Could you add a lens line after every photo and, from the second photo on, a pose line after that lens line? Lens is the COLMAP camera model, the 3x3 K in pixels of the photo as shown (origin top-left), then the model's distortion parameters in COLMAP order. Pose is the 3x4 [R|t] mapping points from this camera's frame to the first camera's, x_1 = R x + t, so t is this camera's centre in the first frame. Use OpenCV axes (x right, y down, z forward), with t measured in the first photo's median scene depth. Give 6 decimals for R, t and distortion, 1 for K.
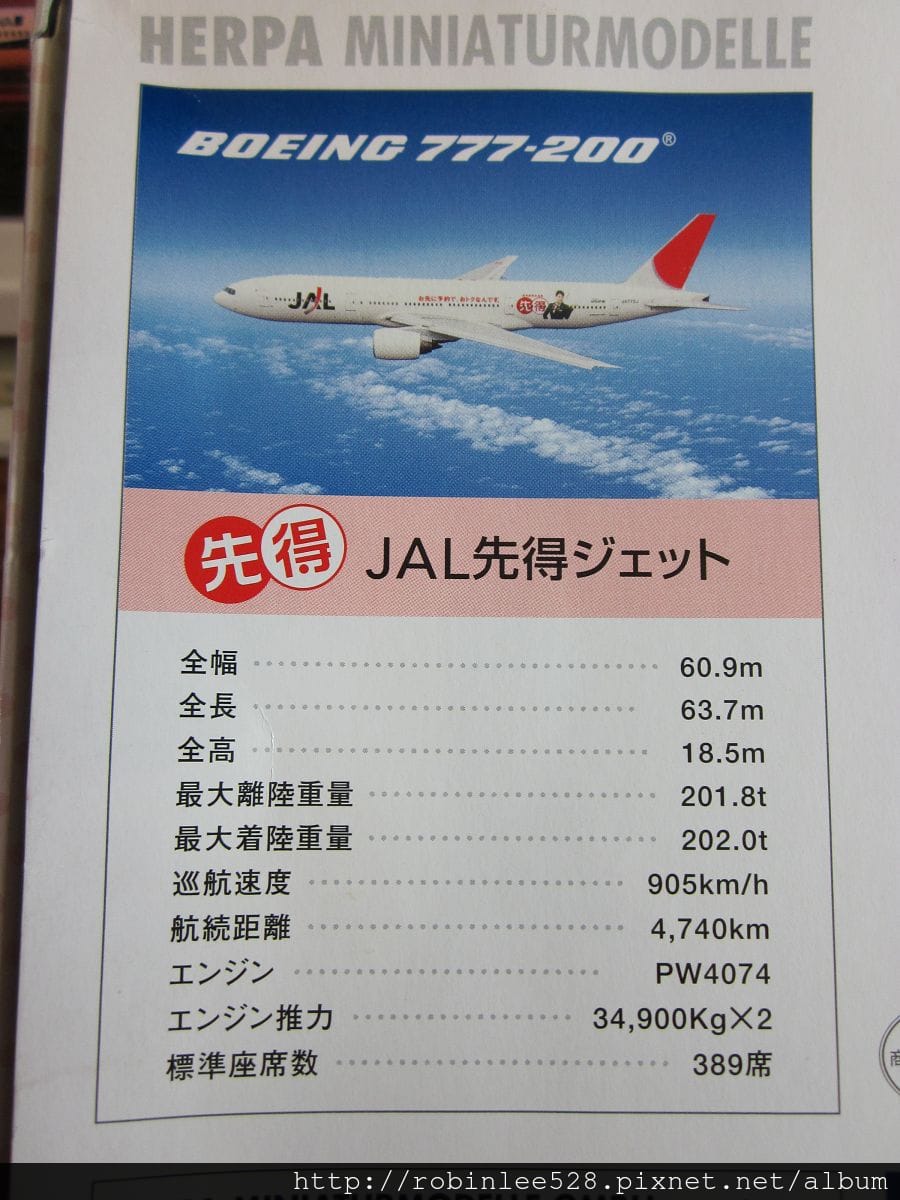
lens RADIAL K [[985.1, 0, 450.0], [0, 985.1, 600.0], [0, 0, 1]] dist [-0.131086, 0.000363]
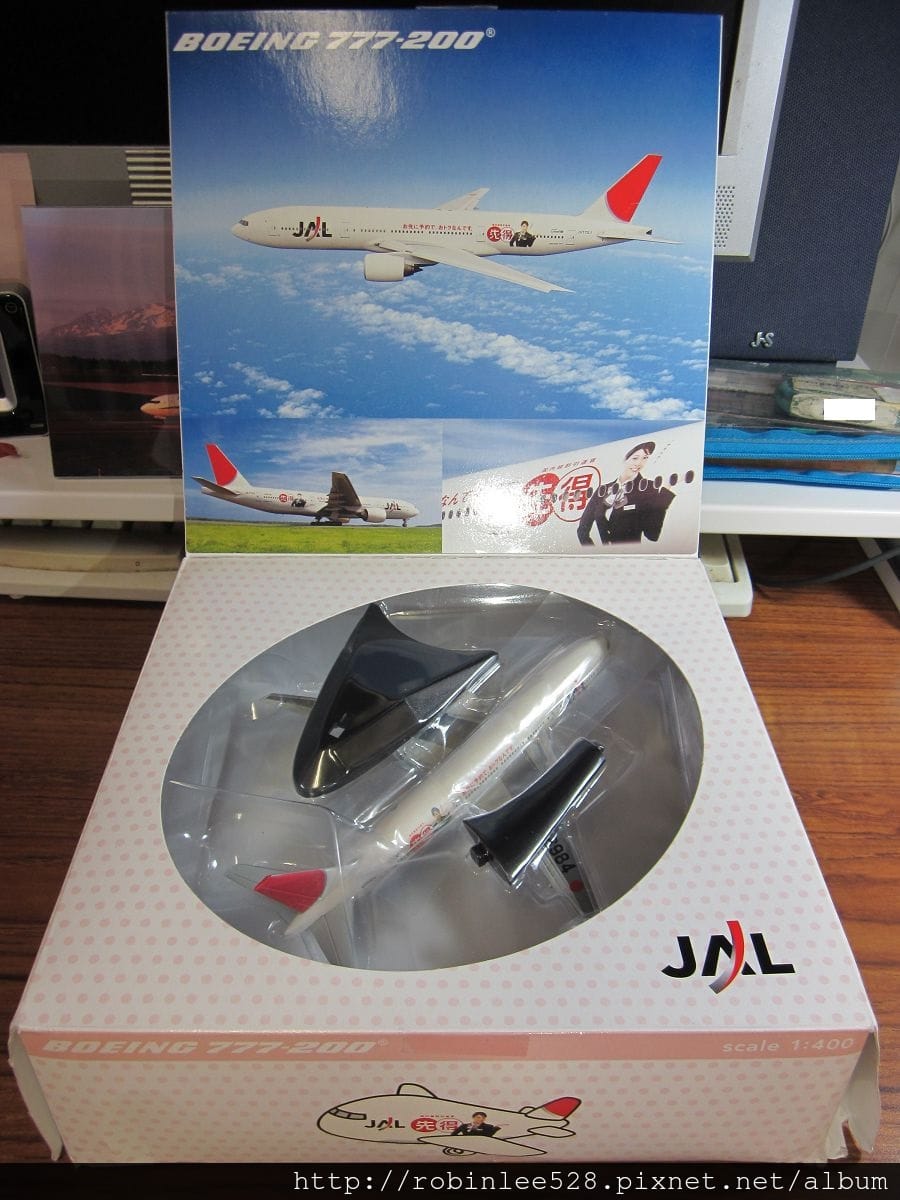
lens RADIAL K [[985.1, 0, 450.0], [0, 985.1, 600.0], [0, 0, 1]] dist [-0.131086, 0.000363]
pose [[0.999656, 0.012359, 0.023115, 0.002793], [-0.015056, 0.992615, 0.120373, -0.006470], [-0.021456, -0.120679, 0.992460, -0.218075]]
